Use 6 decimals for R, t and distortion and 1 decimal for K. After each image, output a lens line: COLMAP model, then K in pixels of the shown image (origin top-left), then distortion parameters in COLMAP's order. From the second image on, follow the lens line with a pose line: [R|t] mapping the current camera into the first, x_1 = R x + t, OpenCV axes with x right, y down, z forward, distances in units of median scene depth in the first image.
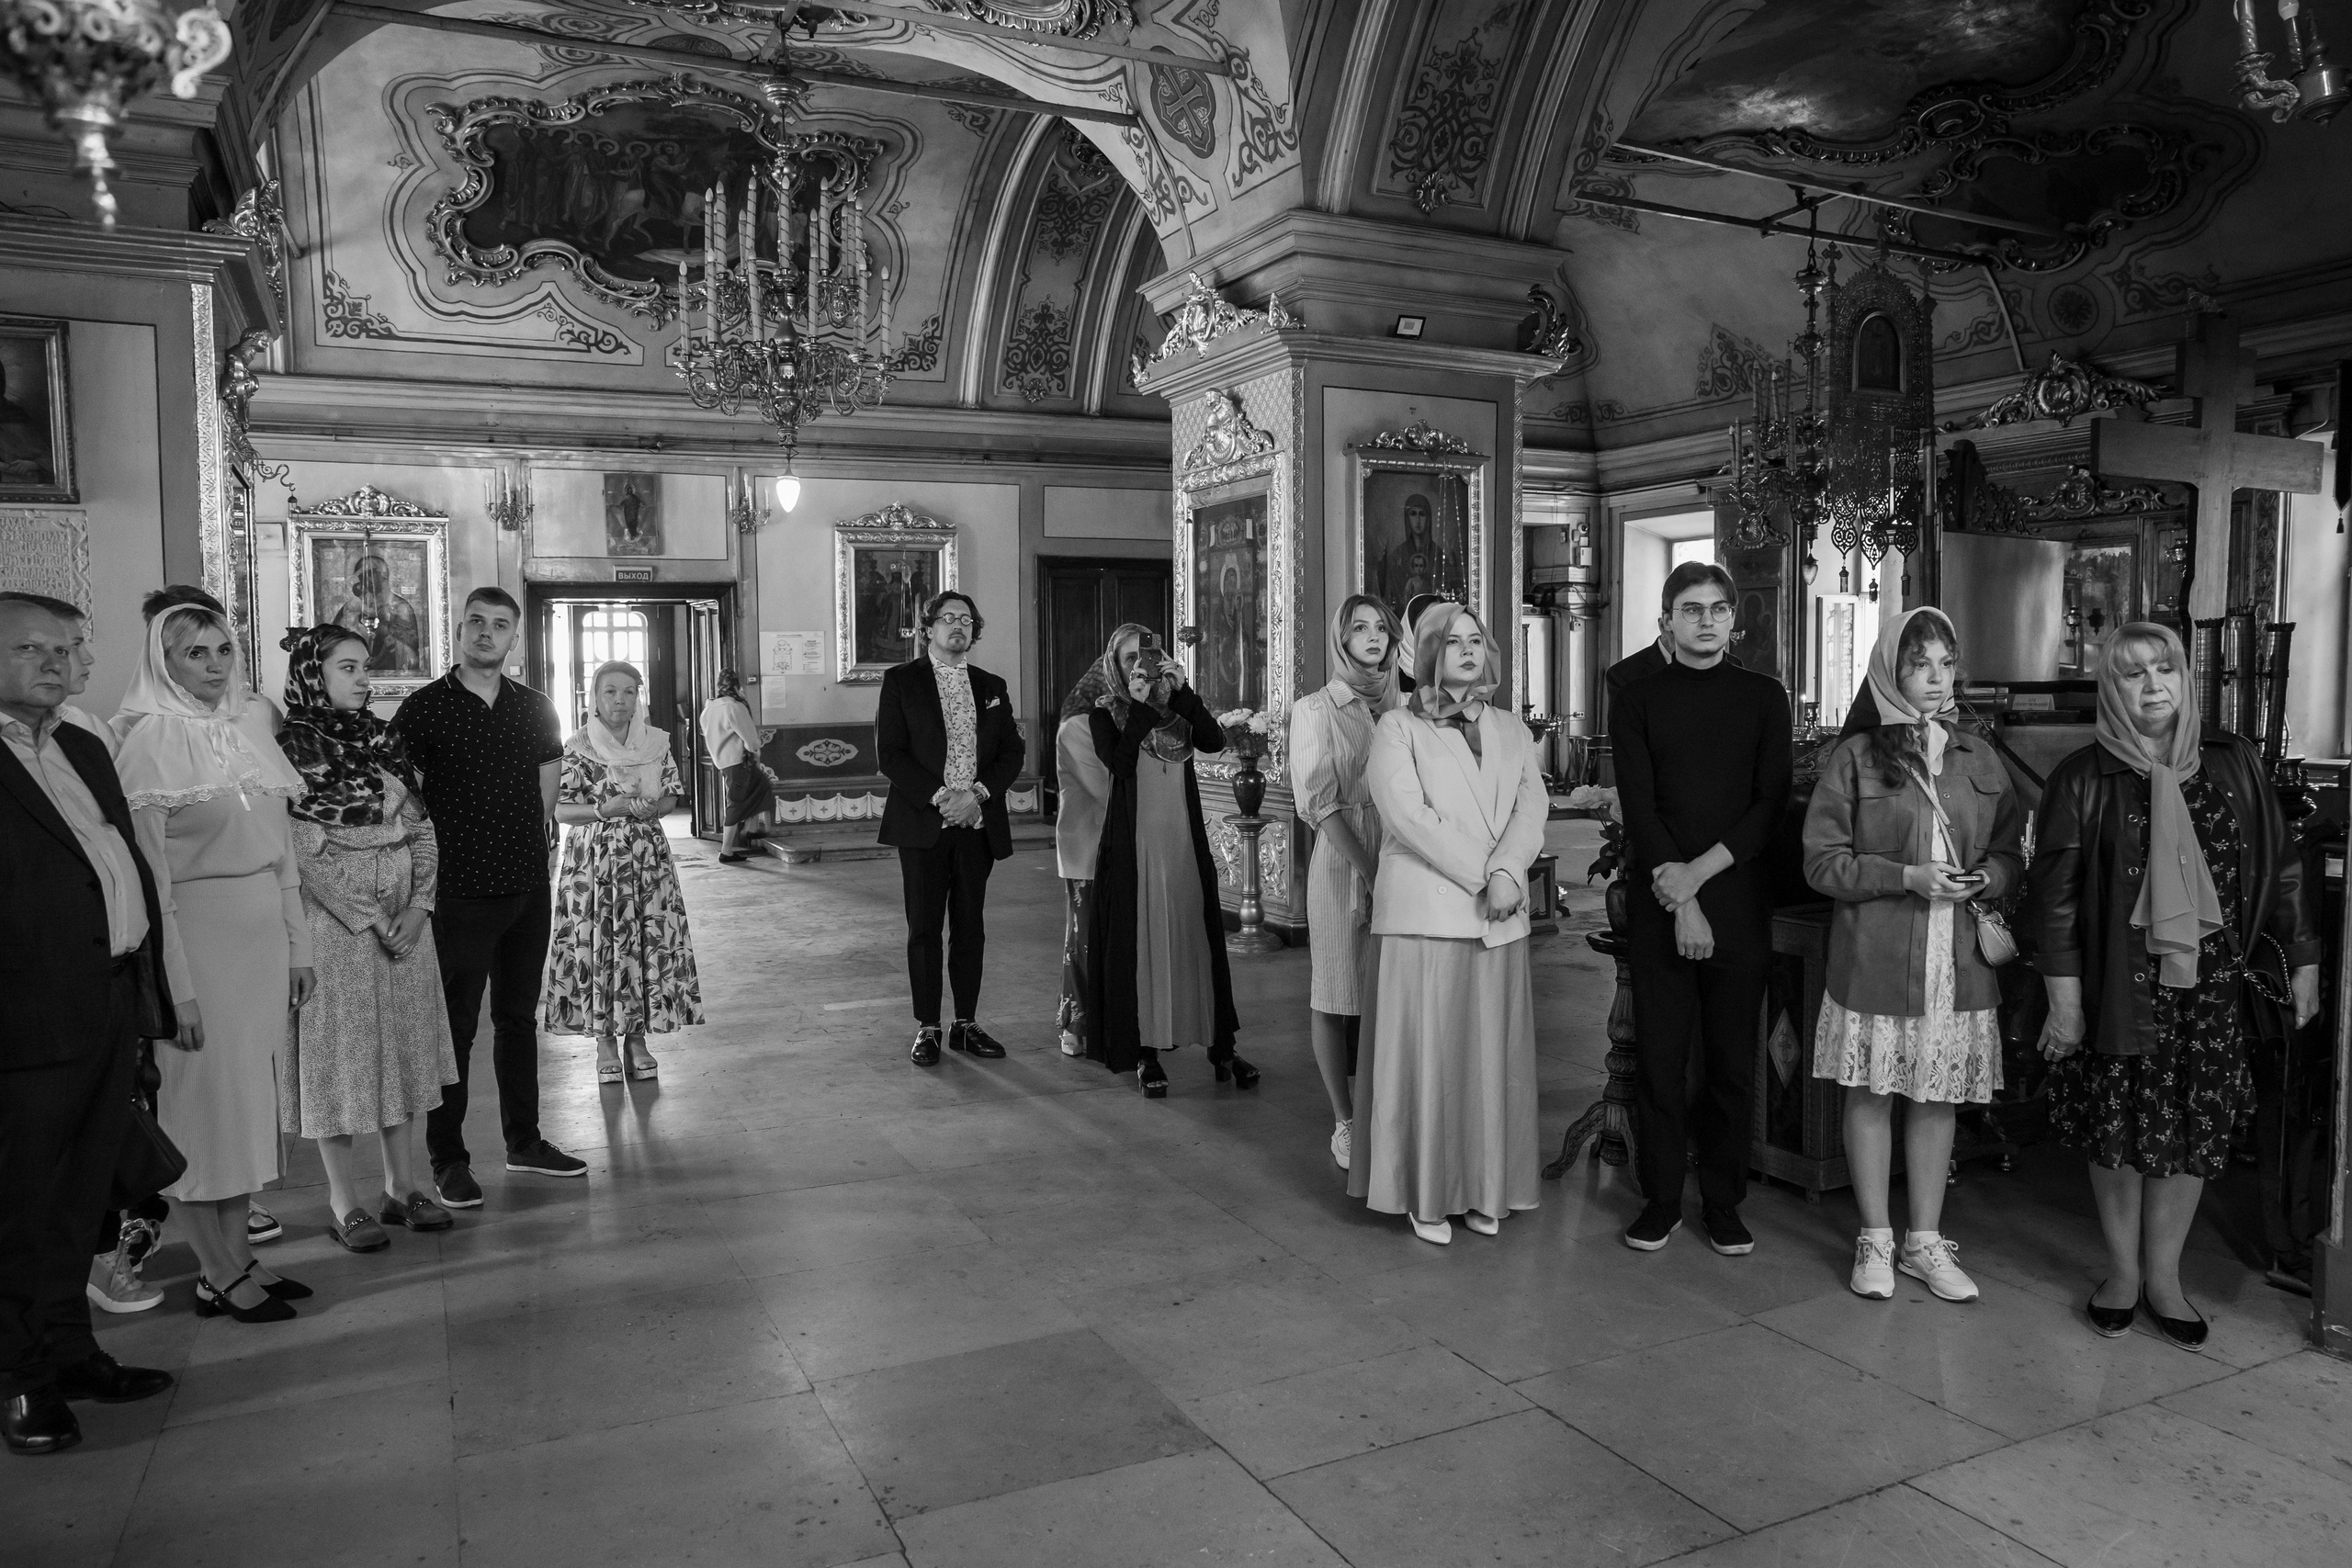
lens RADIAL K [[1621.4, 0, 1174.2], [0, 1621.4, 786.7], [0, 0, 1]] dist [-0.114589, 0.096977]
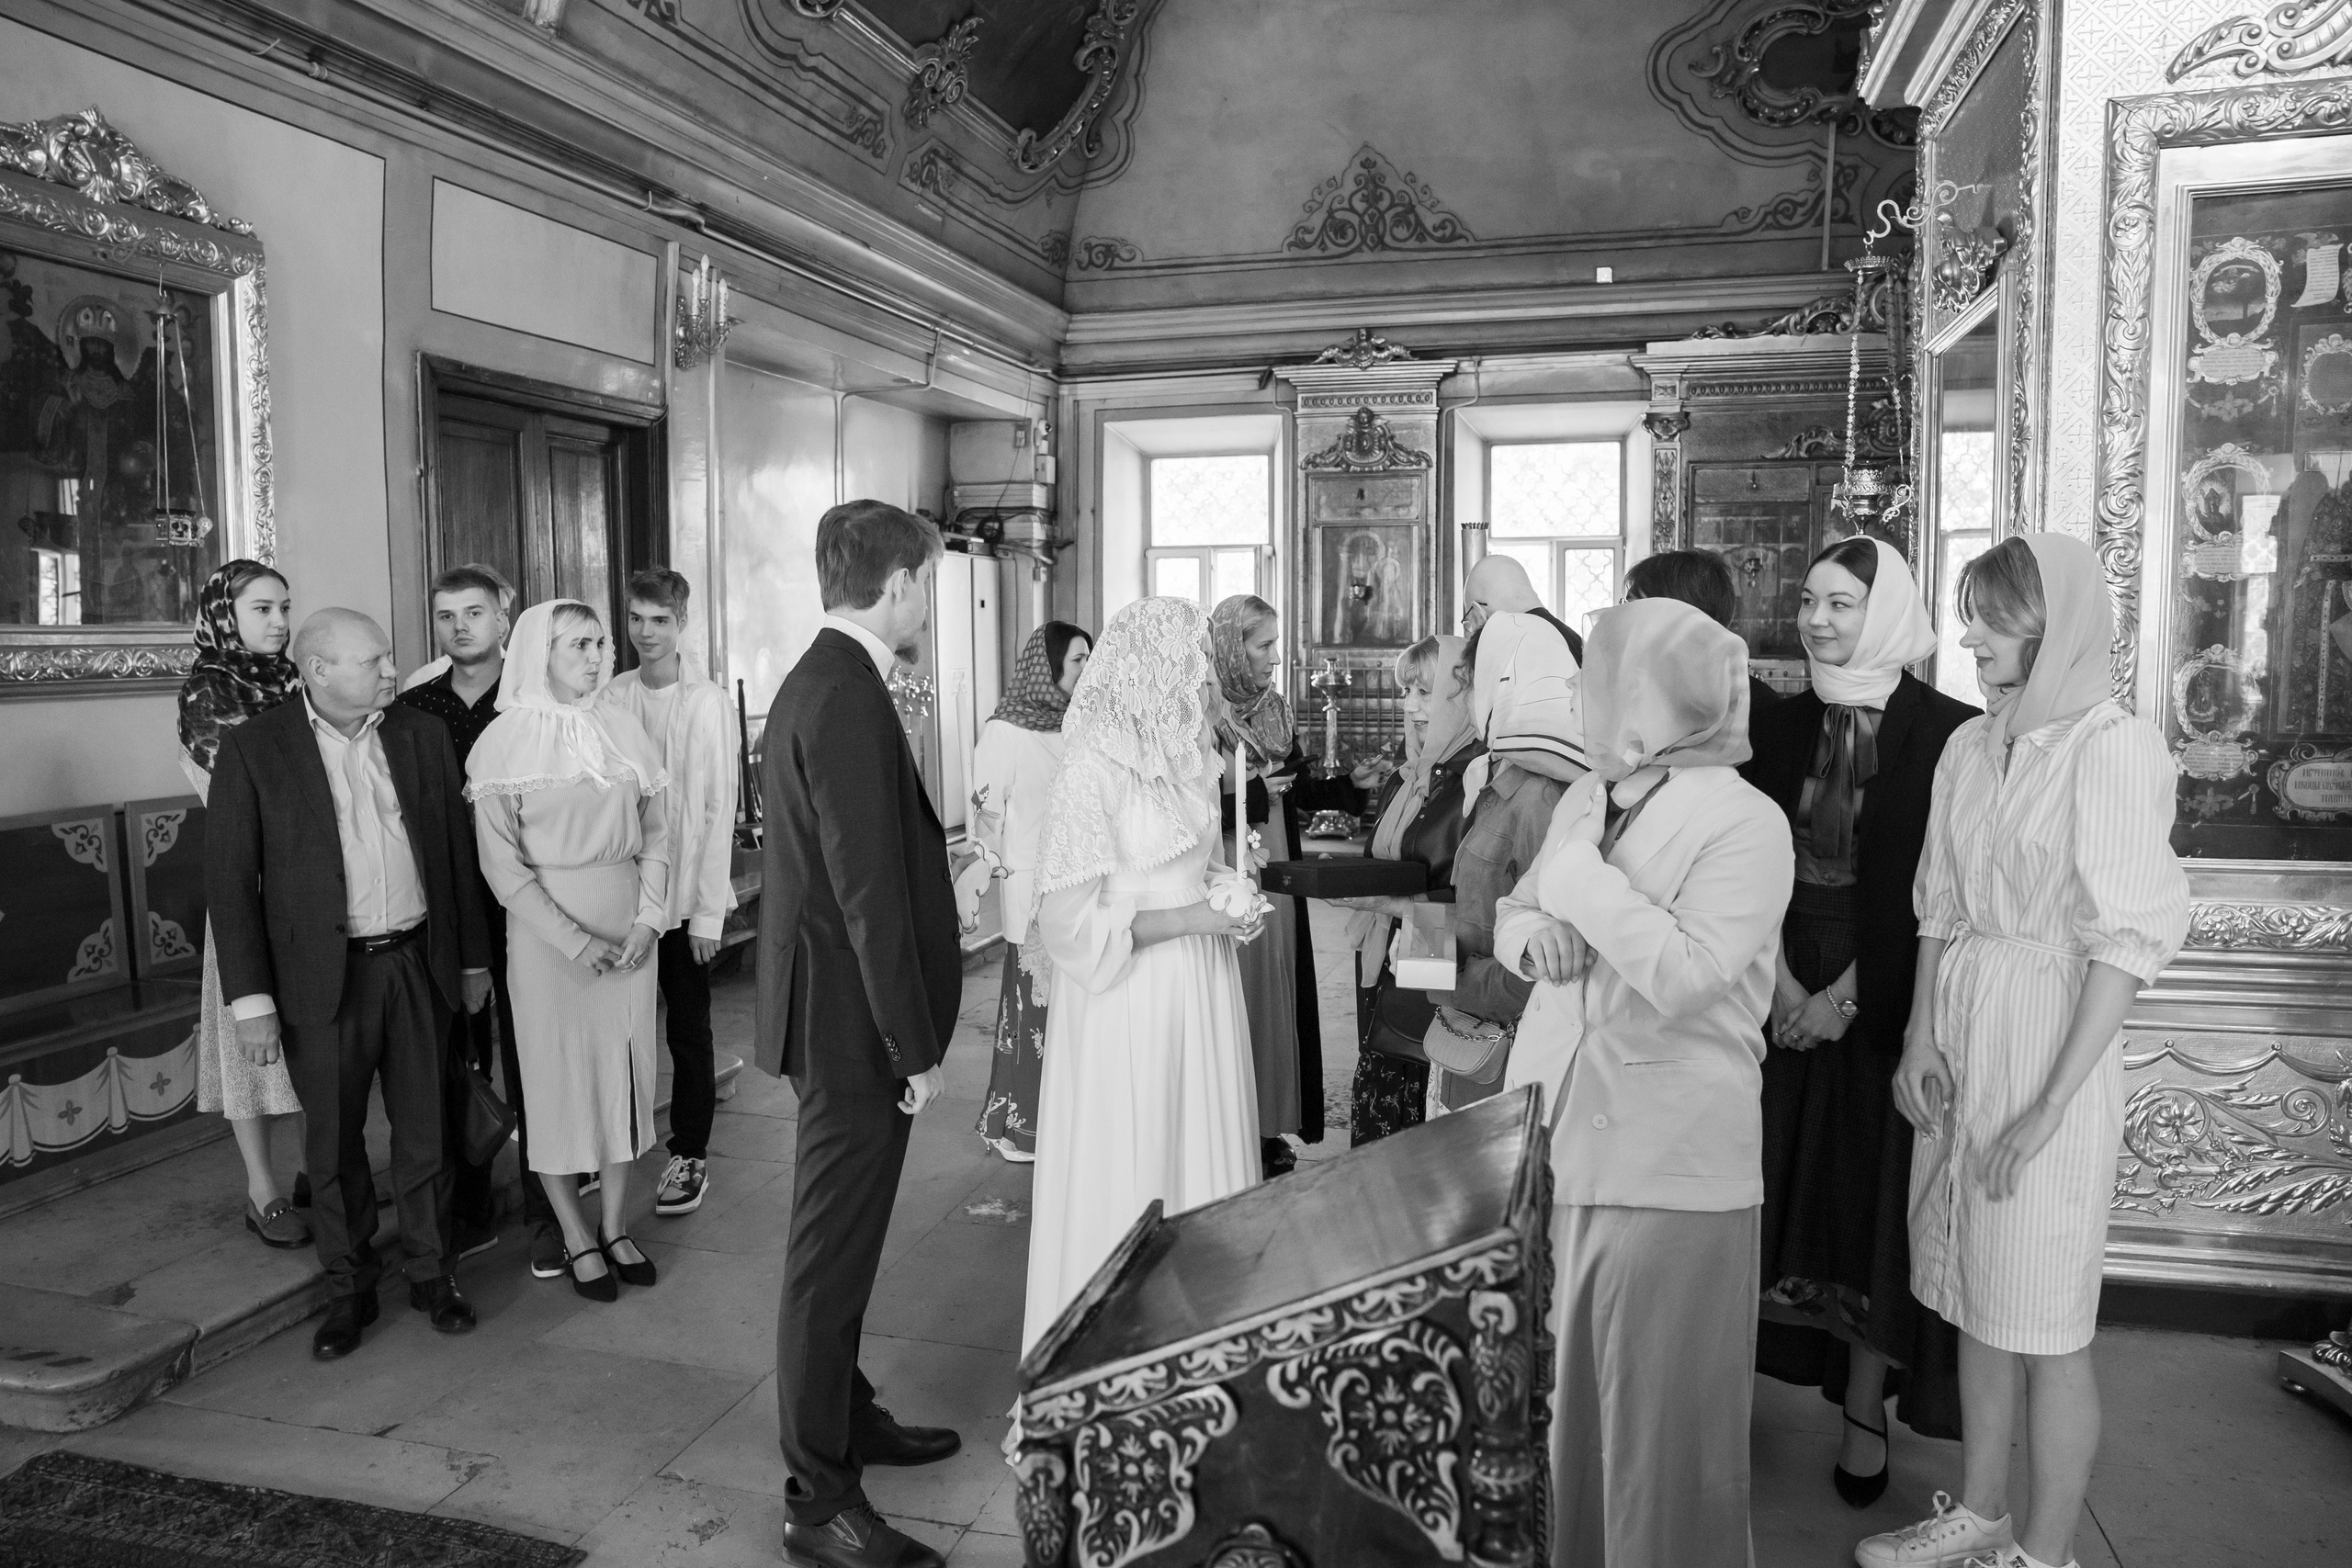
lens RADIAL K [[1621.4, 0, 1174.2], [0, 1621.4, 786.7], [0, 0, 1]] dist [-0.114589, 0.096977]
pose [[0.665544, -0.065827, 0.743450, -0.438729], [0.050170, 0.997796, 0.043434, -0.078770], [-0.744671, 0.008391, 0.667379, 1.046672]]
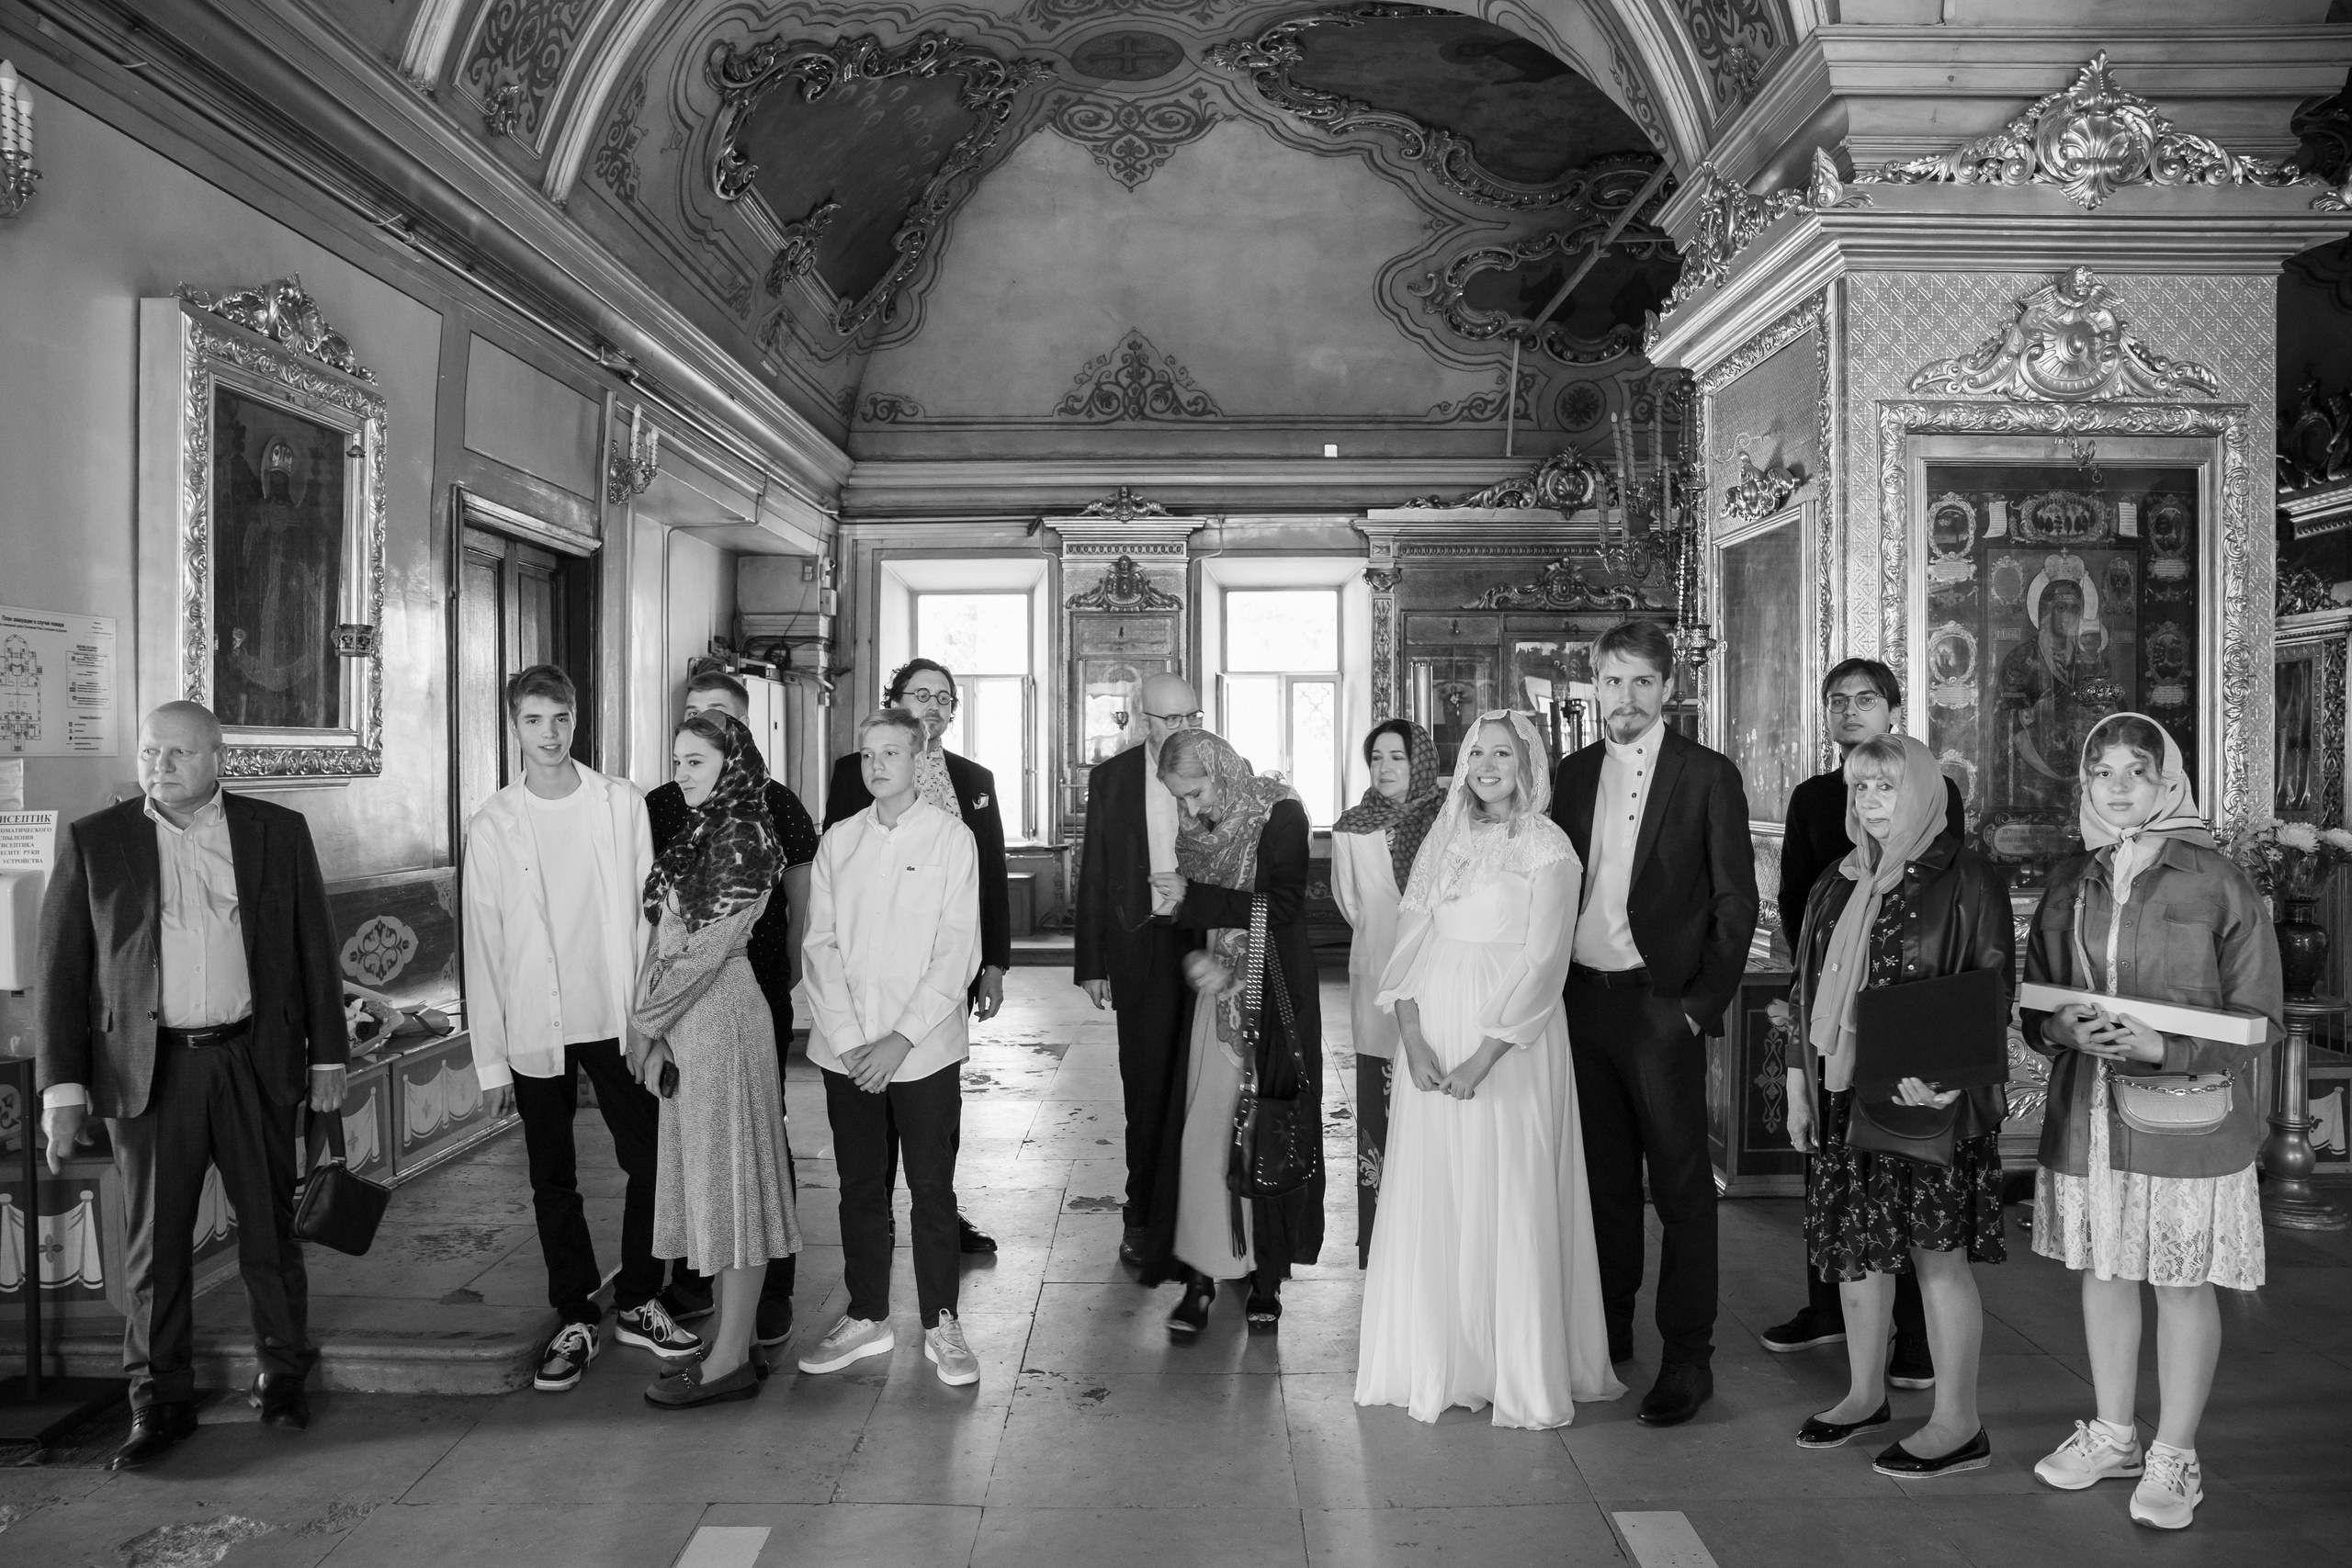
lens RADIAL K [[1621.4, 0, 1174.2], [0, 1621.4, 786.7], [0, 0, 1]] dist [-0.114589, 0.096977]
pose [[0.446303, -0.006016, 0.894862, -0.653675], [0.058279, 0.998050, -0.022356, -0.073583], [-0.892982, 0.062129, 0.445783, 1.109892]]
